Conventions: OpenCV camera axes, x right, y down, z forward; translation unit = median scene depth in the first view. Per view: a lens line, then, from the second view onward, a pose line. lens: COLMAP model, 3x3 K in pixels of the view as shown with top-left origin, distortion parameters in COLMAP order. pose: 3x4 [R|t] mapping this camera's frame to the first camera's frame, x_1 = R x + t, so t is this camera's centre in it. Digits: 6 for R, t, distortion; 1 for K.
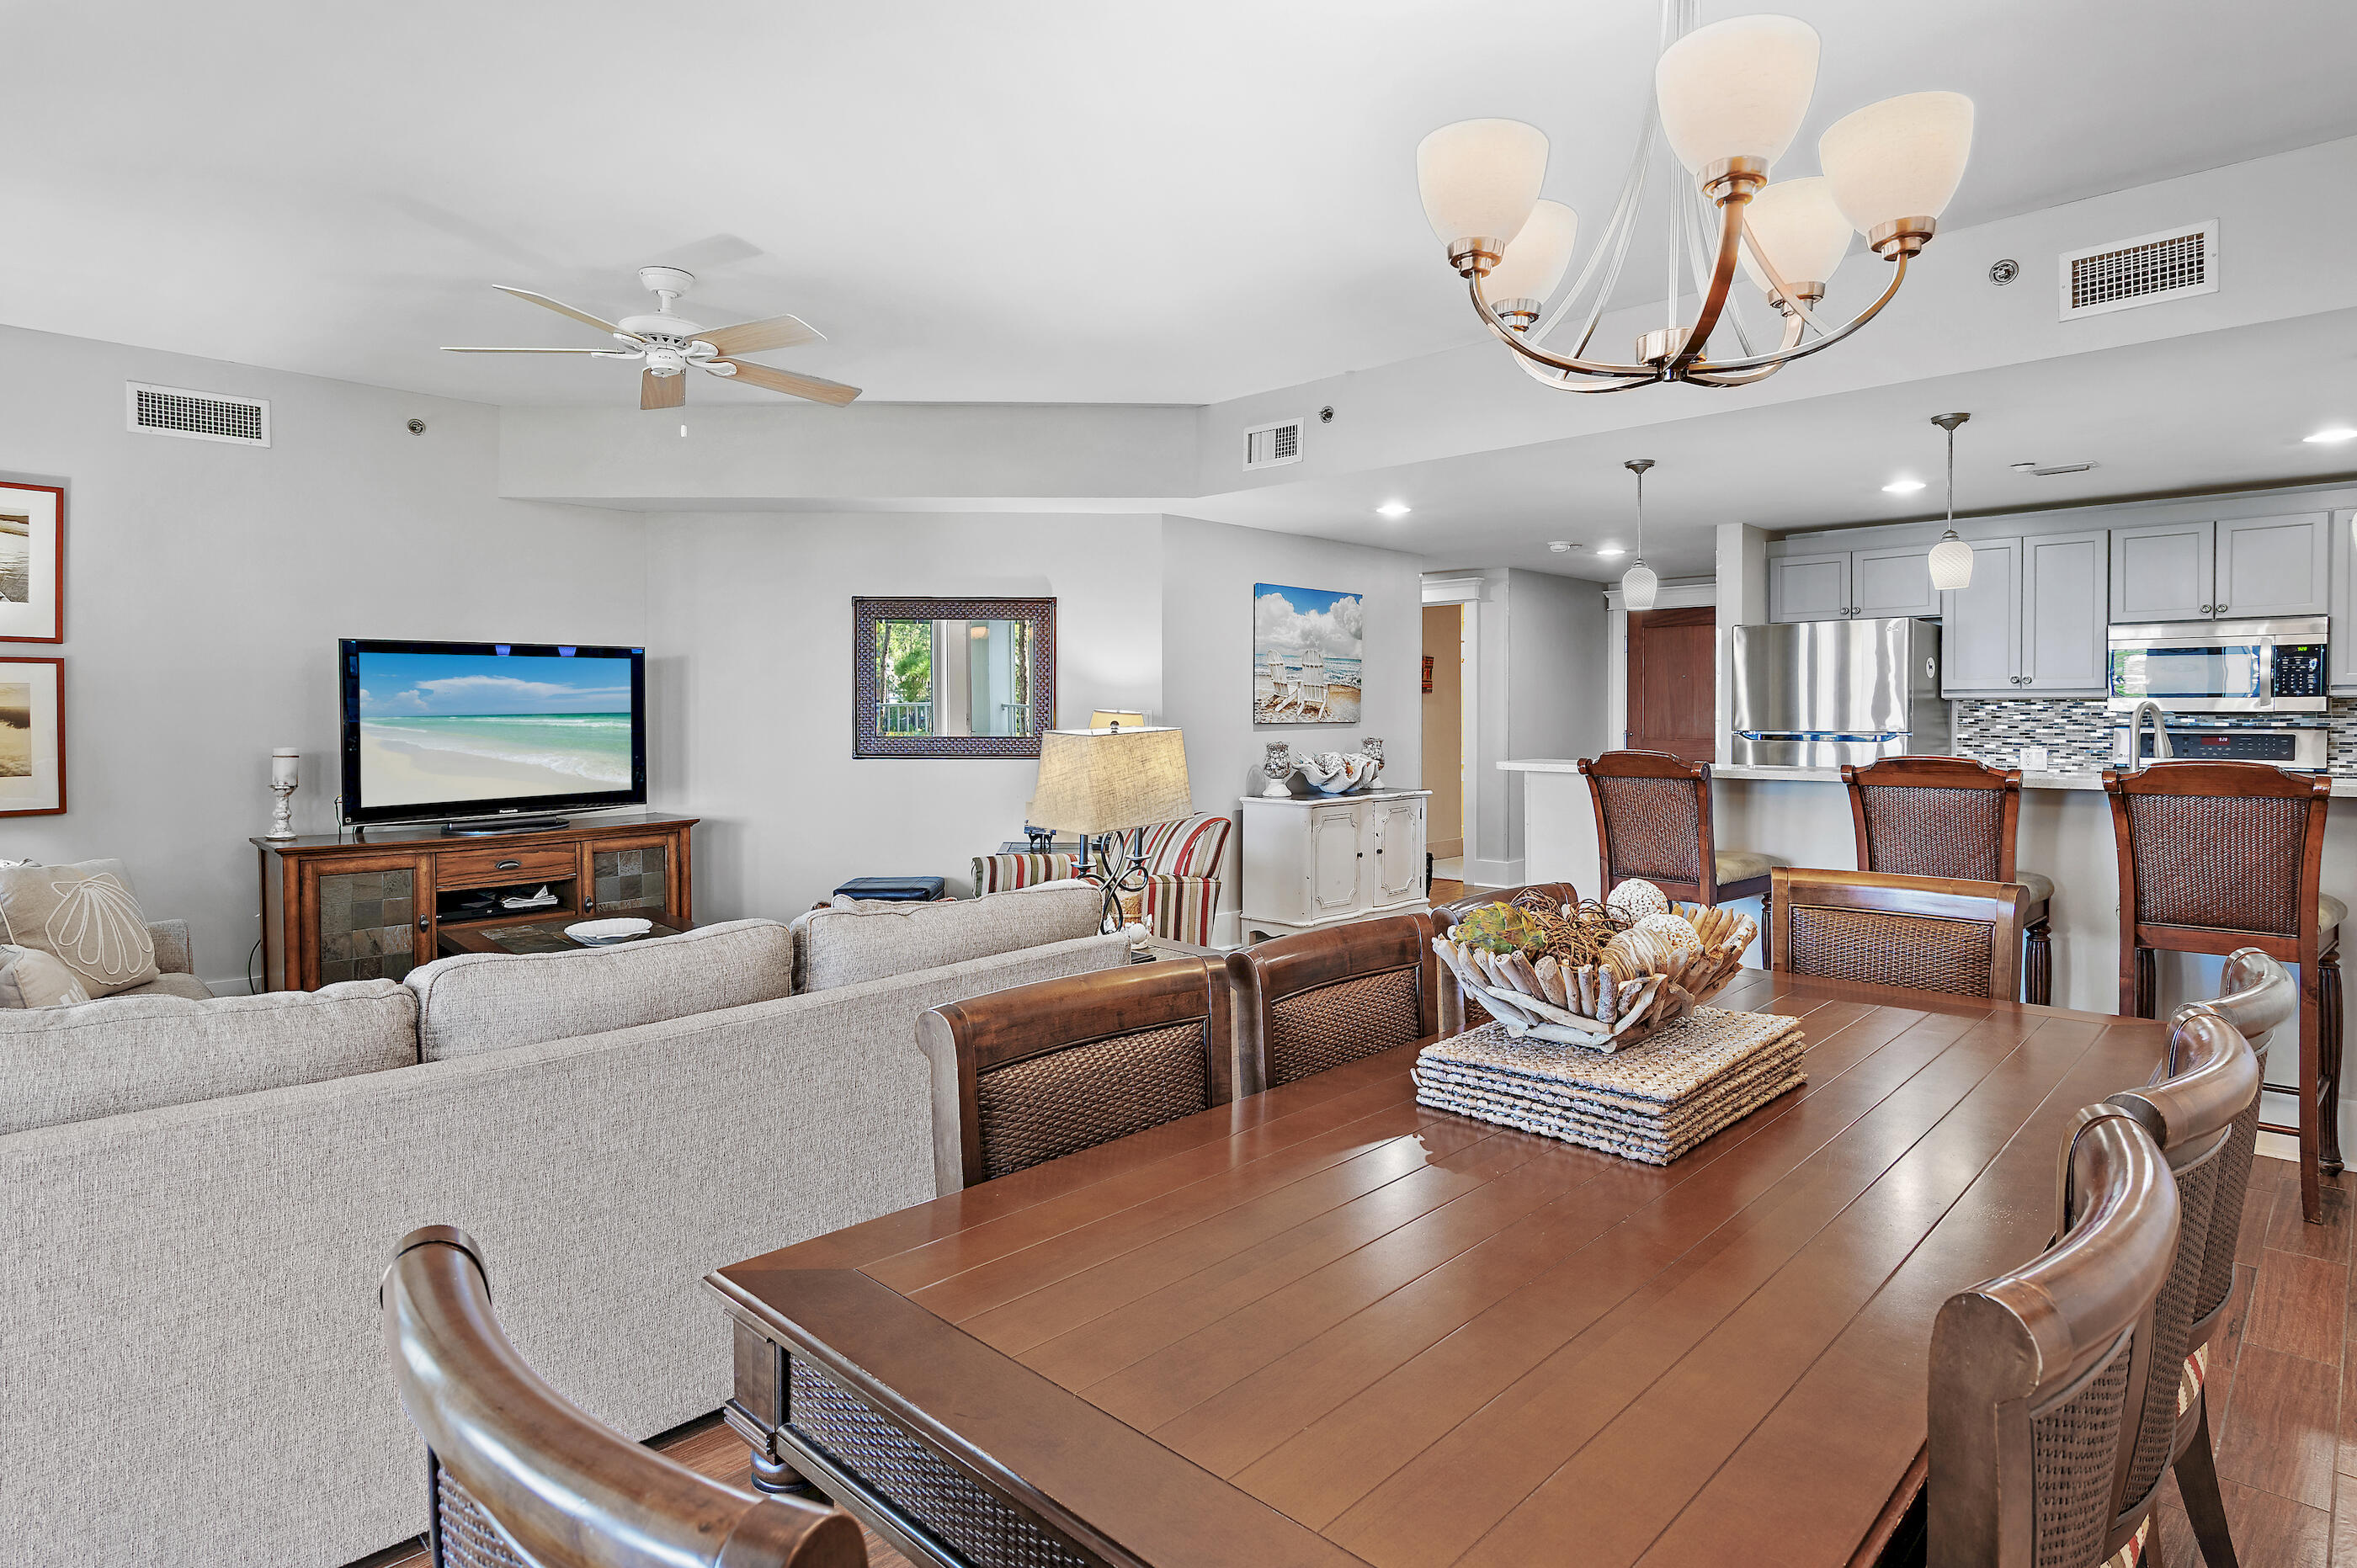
lens RADIAL K [[1245.3, 0, 1186.2], [0, 1245.3, 730.1], [0, 0, 1]] dist [0.000207, -0.001623]
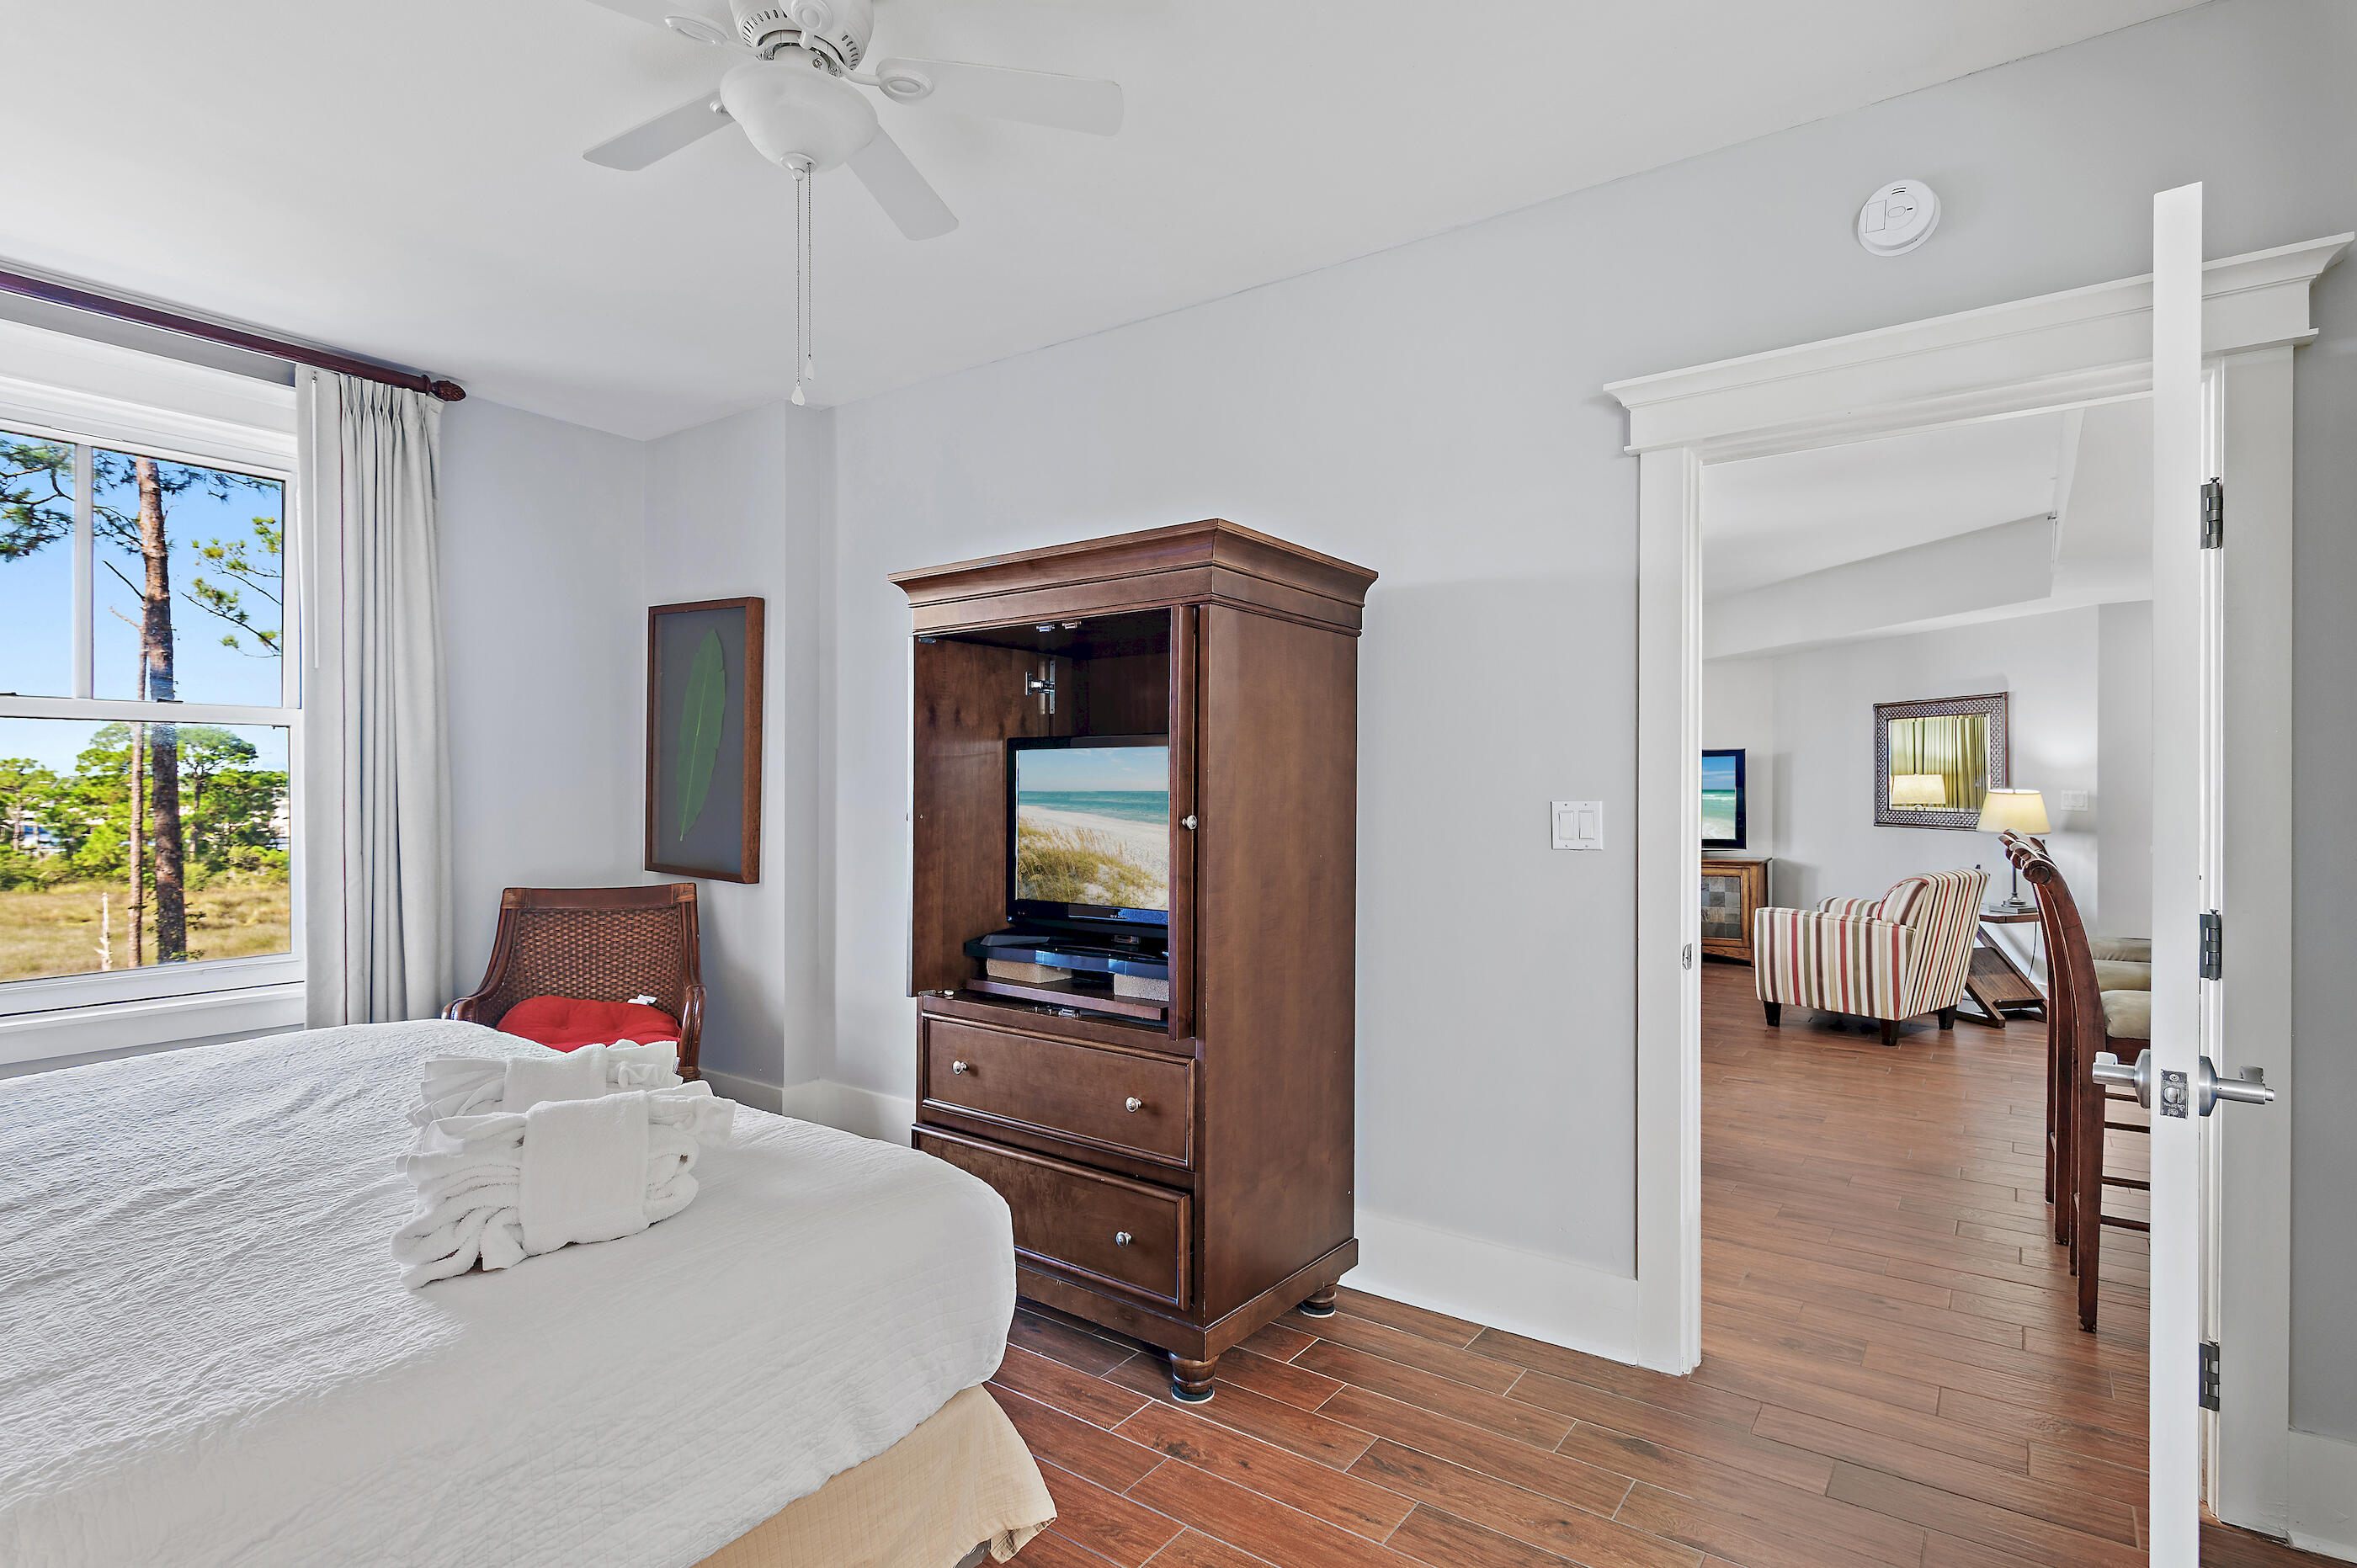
lens RADIAL K [[1166.9, 0, 1178.8], [0, 1166.9, 787.1], [0, 0, 1]] dist [0.000636, -0.000468]
pose [[0.140237, 0.002589, -0.990115, 0.931444], [-0.015992, 0.999872, 0.000349, -0.007406], [0.989989, 0.015784, 0.140261, 0.101712]]
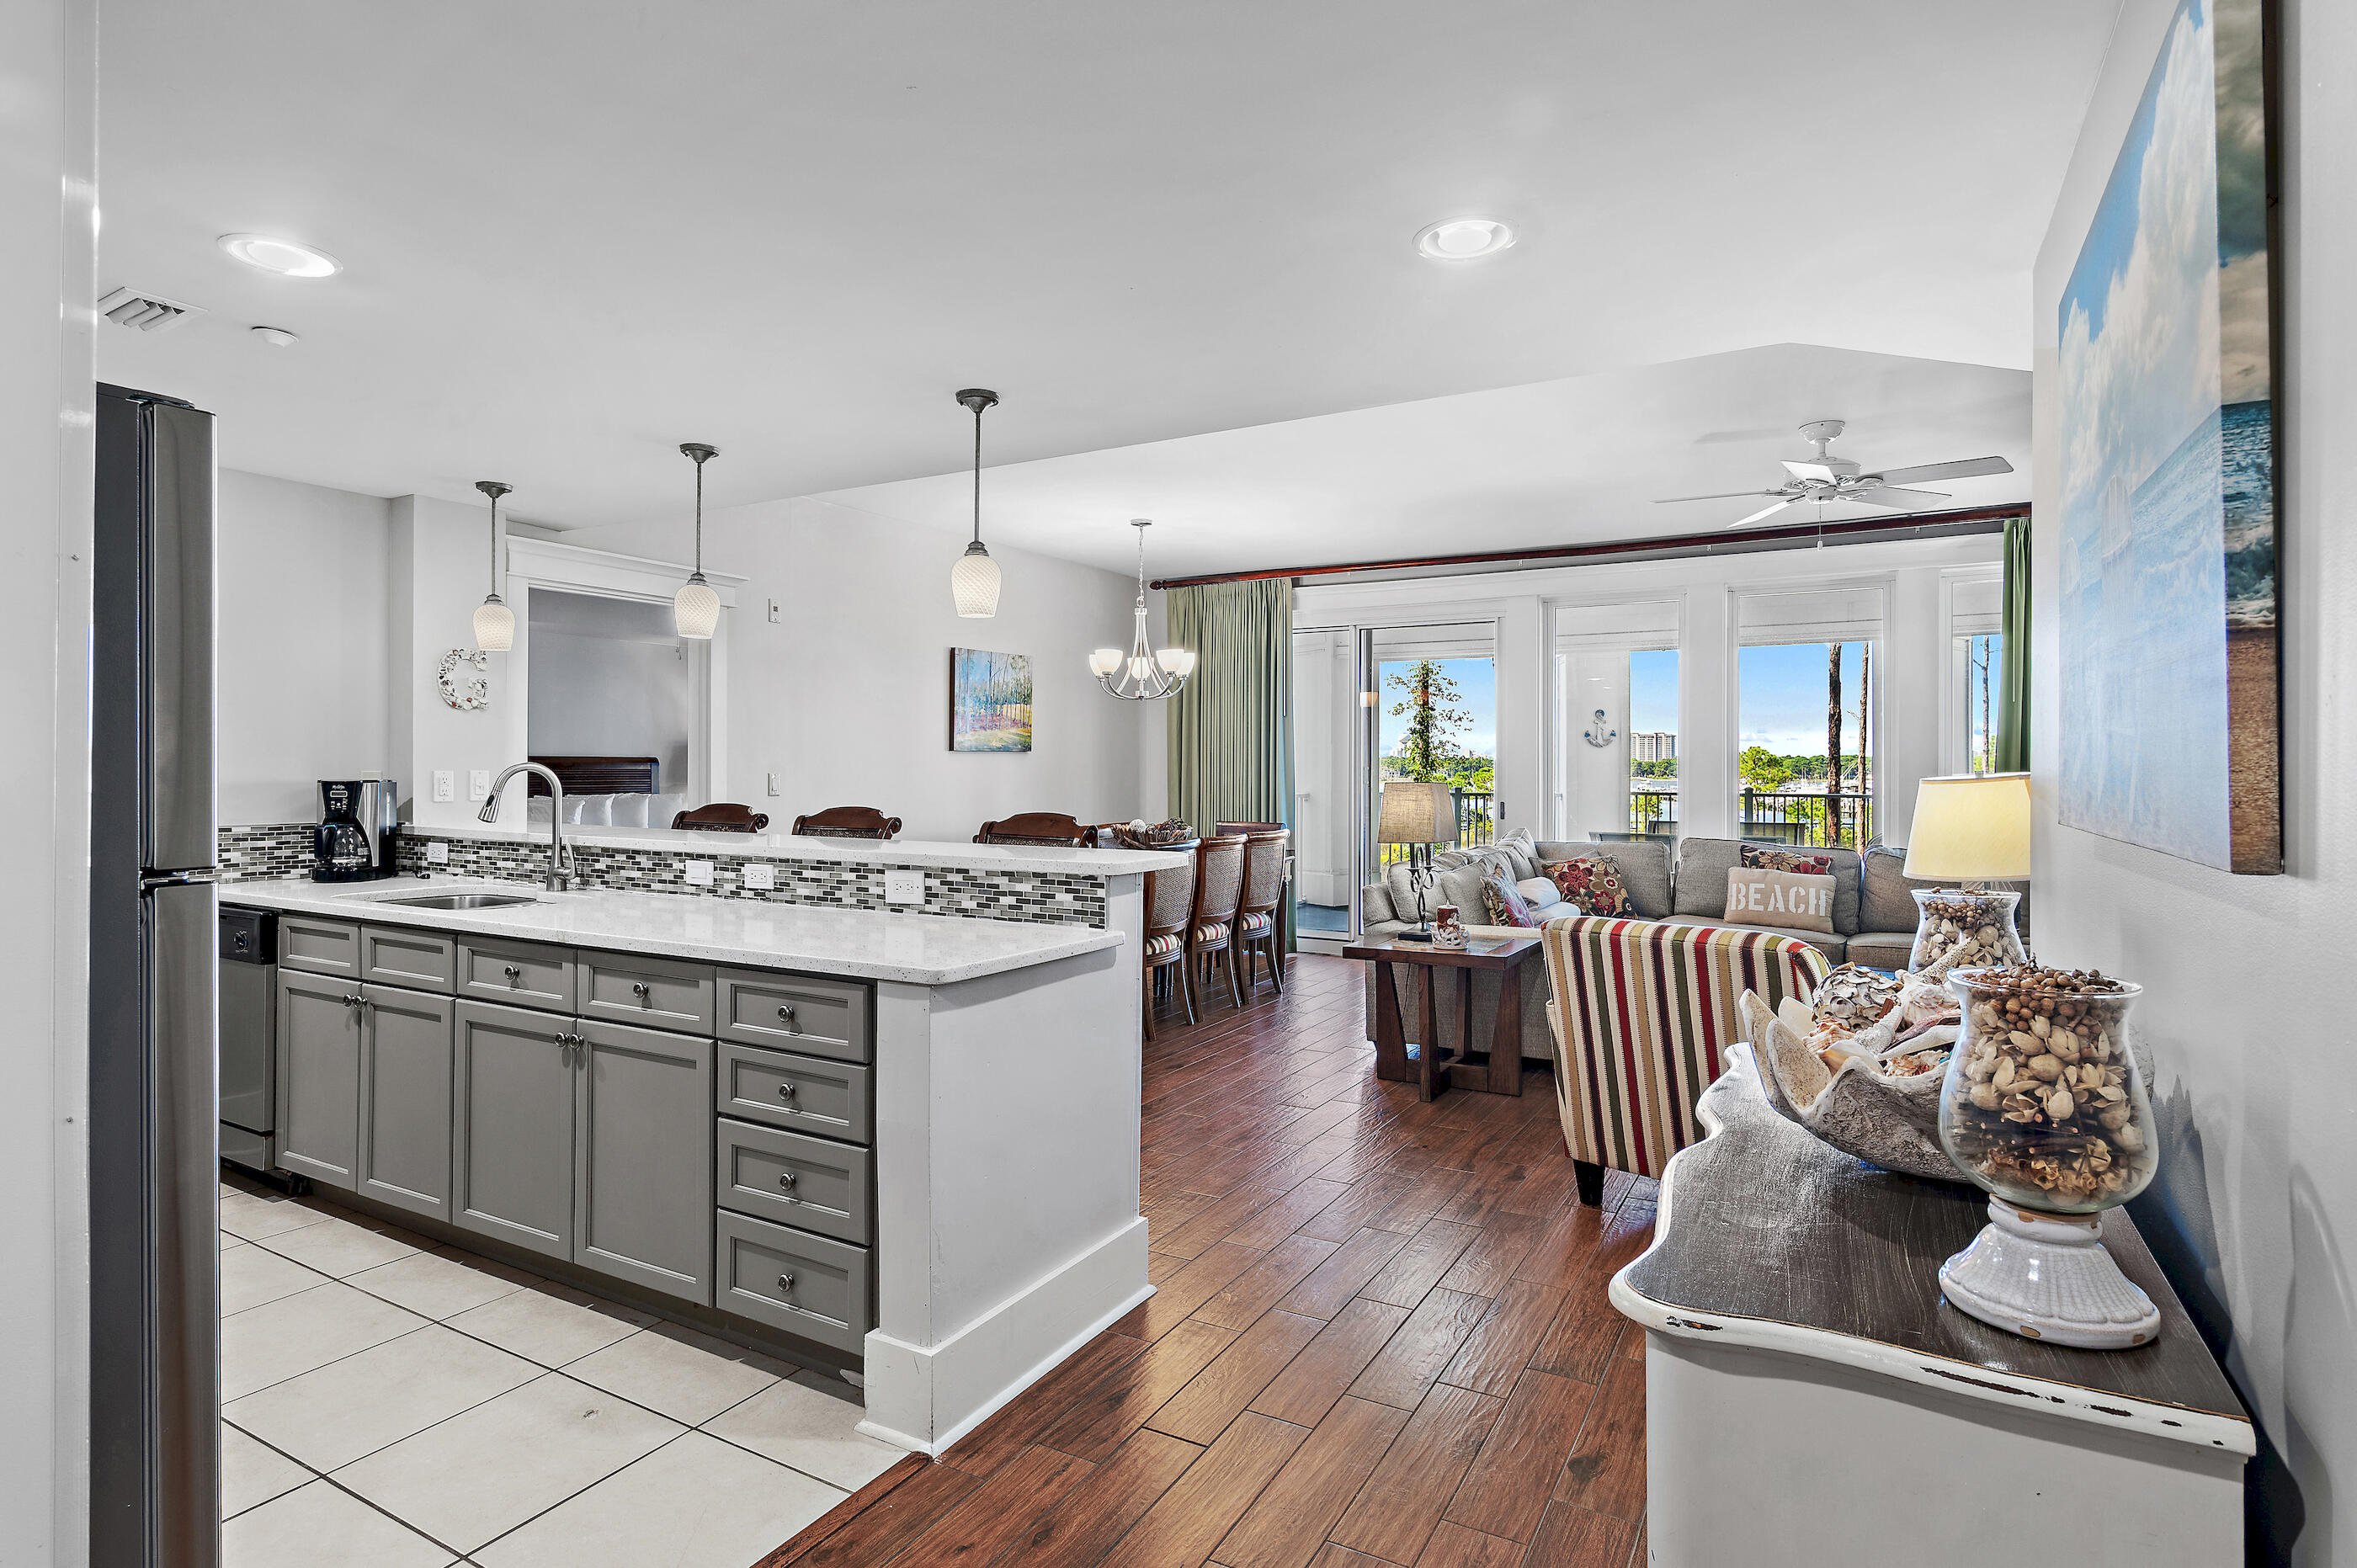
lens RADIAL K [[1211.5, 0, 1178.5], [0, 1211.5, 767.1], [0, 0, 1]] dist [0.002889, 0.000009]
pose [[-0.970236, 0.000201, -0.242161, 0.361393], [-0.003300, 0.999896, 0.014053, -0.025157], [0.242138, 0.014434, -0.970134, 1.429787]]
